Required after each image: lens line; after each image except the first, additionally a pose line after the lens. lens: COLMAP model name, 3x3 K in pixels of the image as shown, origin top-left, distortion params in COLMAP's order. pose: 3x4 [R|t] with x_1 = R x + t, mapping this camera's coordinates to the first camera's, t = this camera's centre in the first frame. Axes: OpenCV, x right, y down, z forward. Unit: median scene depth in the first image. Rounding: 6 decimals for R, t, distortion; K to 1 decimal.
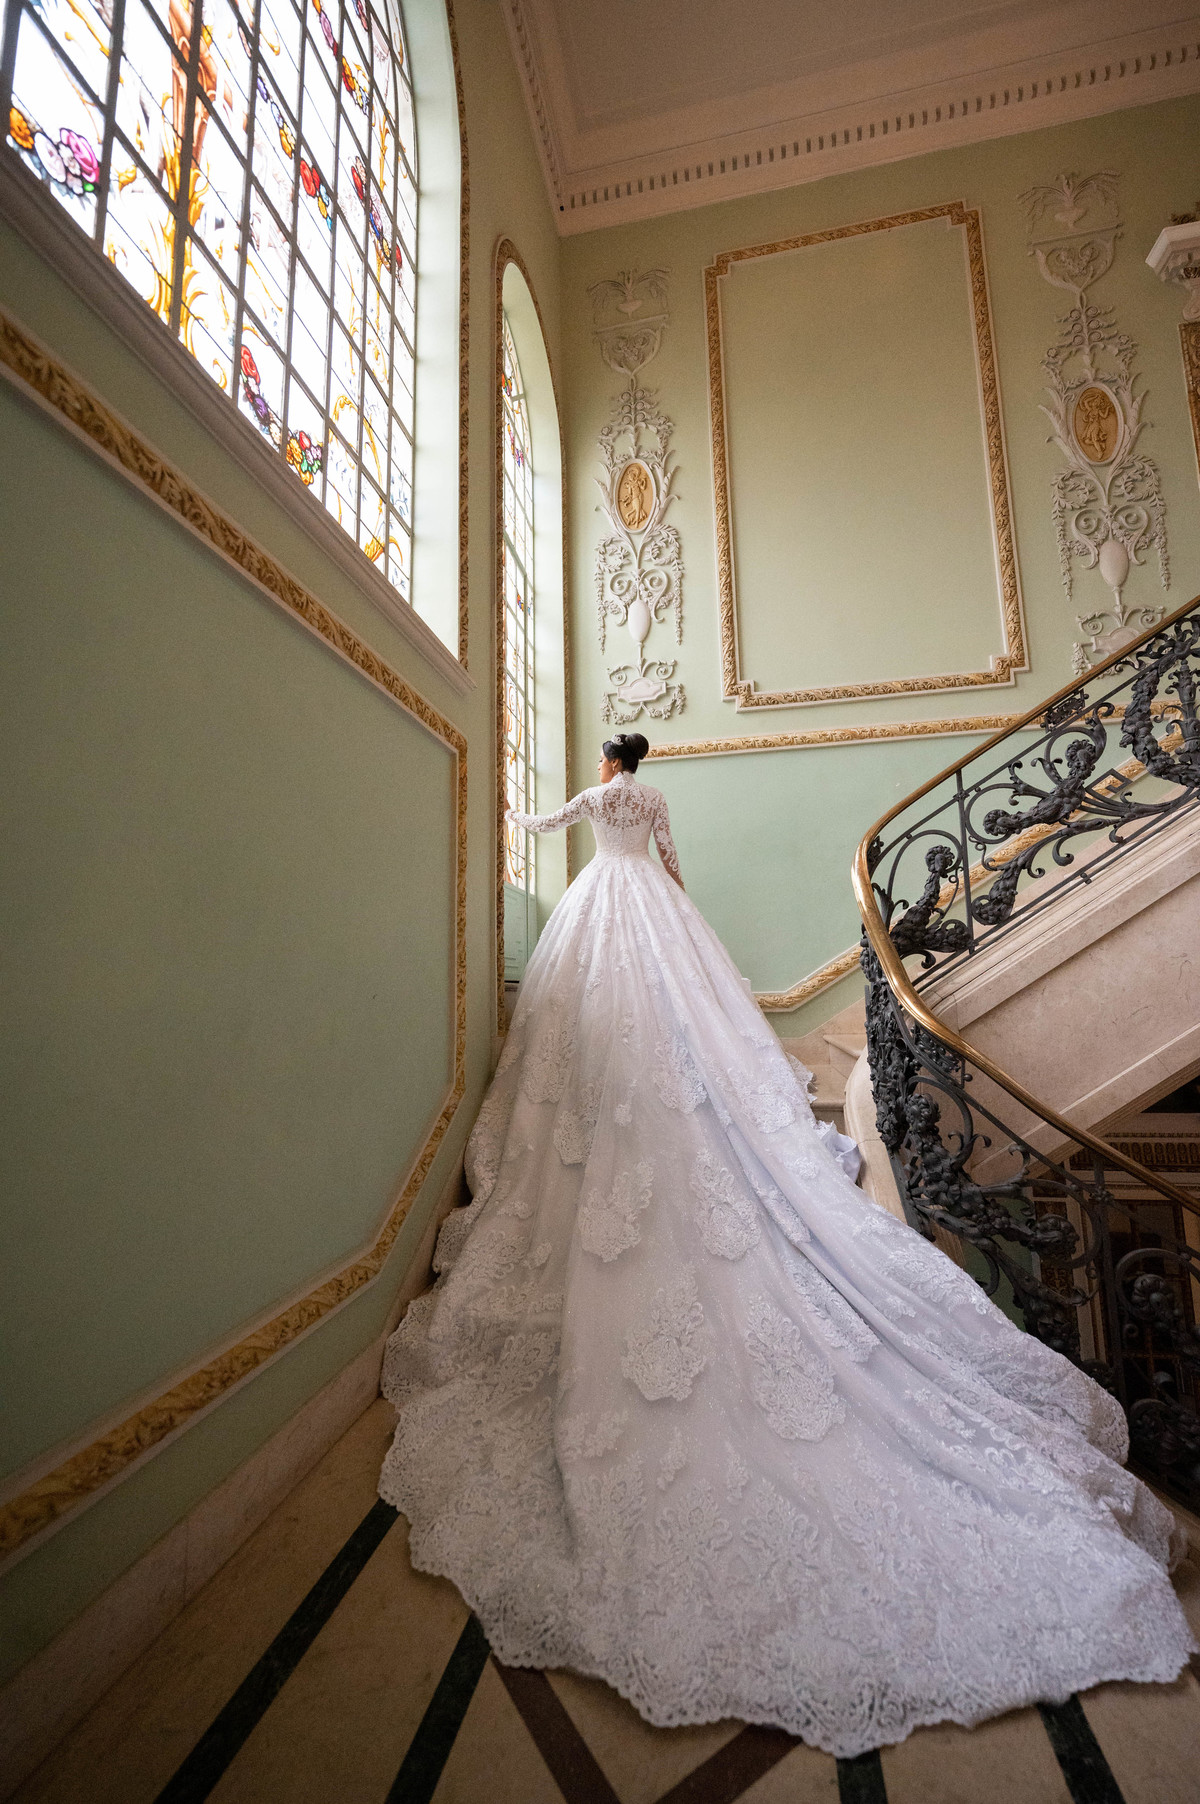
lens RADIAL K [[717.6, 0, 602.9], [0, 717.6, 901.3], [0, 0, 1]] dist [-0.000204, -0.000019]
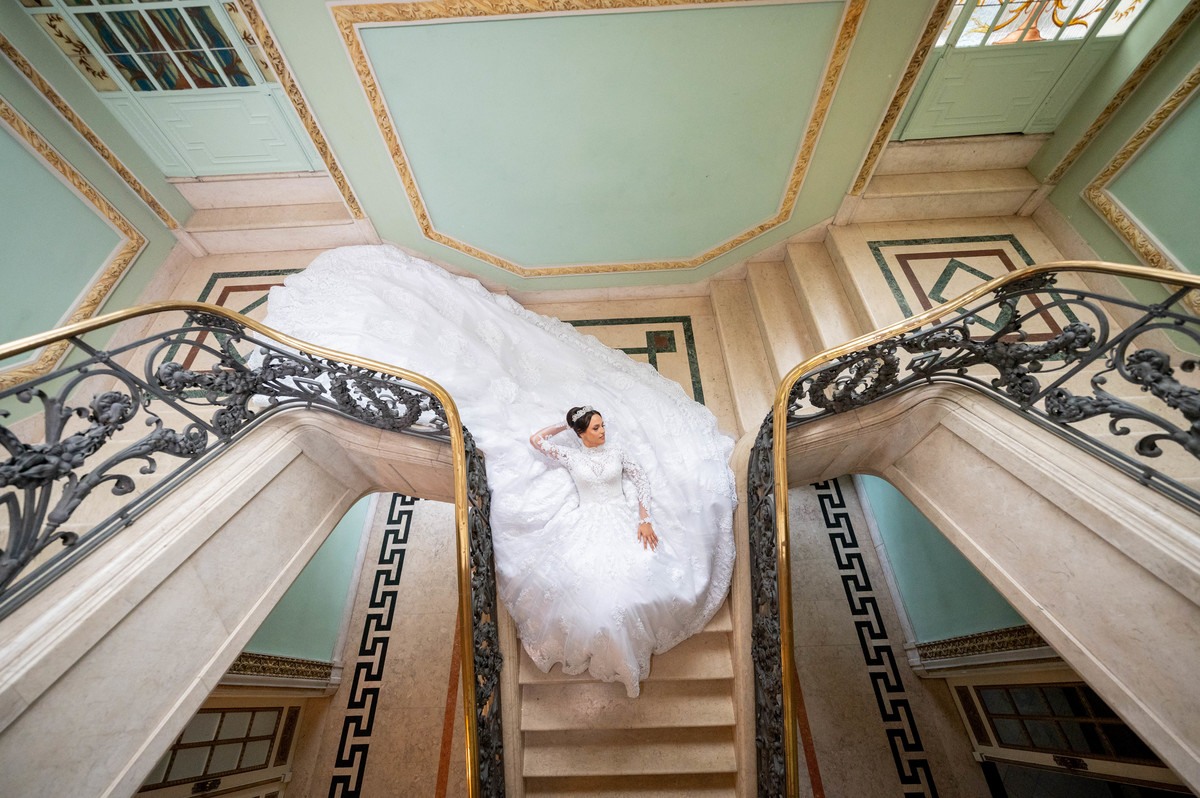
lens RADIAL K [[477.3, 0, 596.8], [0, 477.3, 395.1], [0, 0, 1]] dist [-0.000204, -0.000019]
pose [[0.222868, 0.827967, -0.514587, 0.430298], [0.165454, 0.488079, 0.856974, -0.397955], [0.960705, -0.276132, -0.028213, 0.238009]]
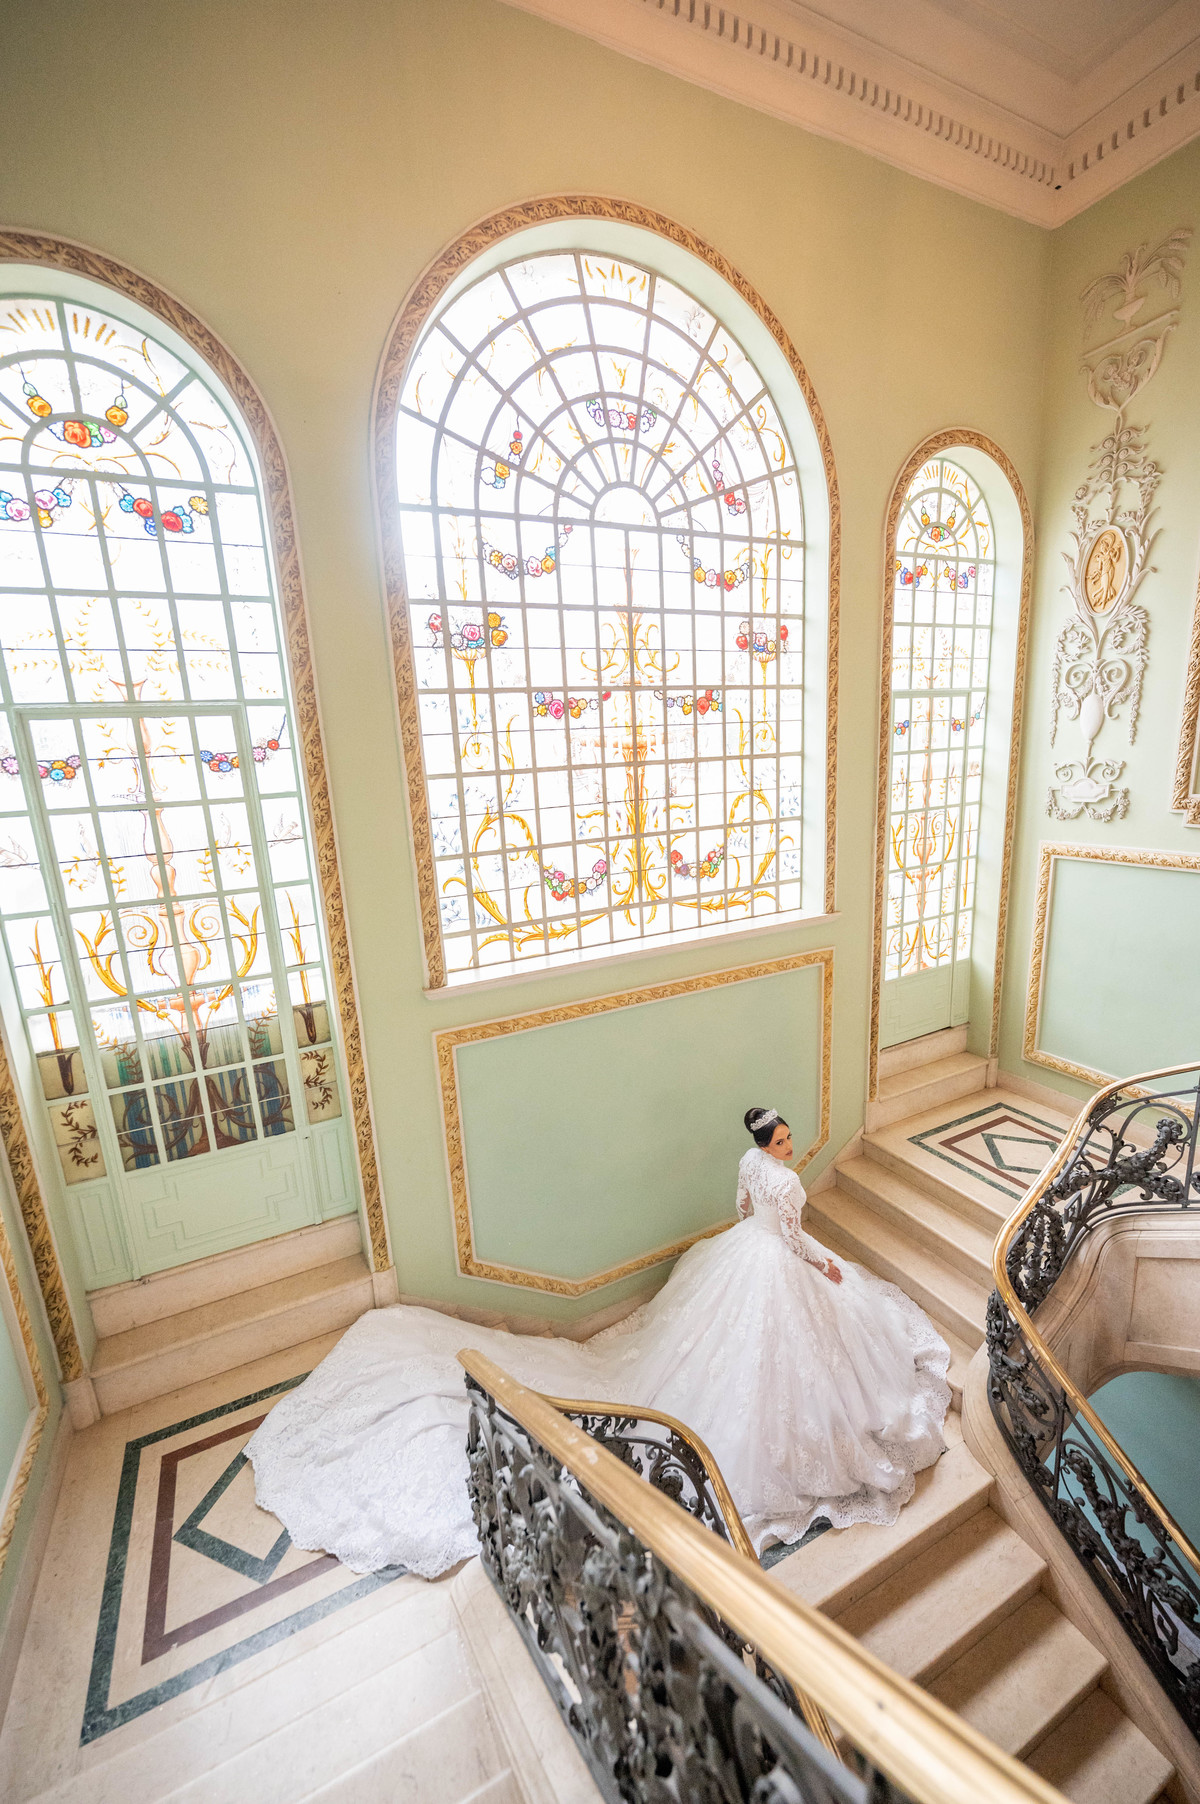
lens RADIAL K [[715.2, 0, 598.0], [0, 715.2, 907.5], [0, 0, 1]] dist [-0.000915, -0.000053]
pose [[0.612008, 0.159271, -0.774648, 0.453659], [0.145466, 0.940128, 0.308220, -0.555771], [0.777358, -0.301317, 0.552197, -0.181847]]
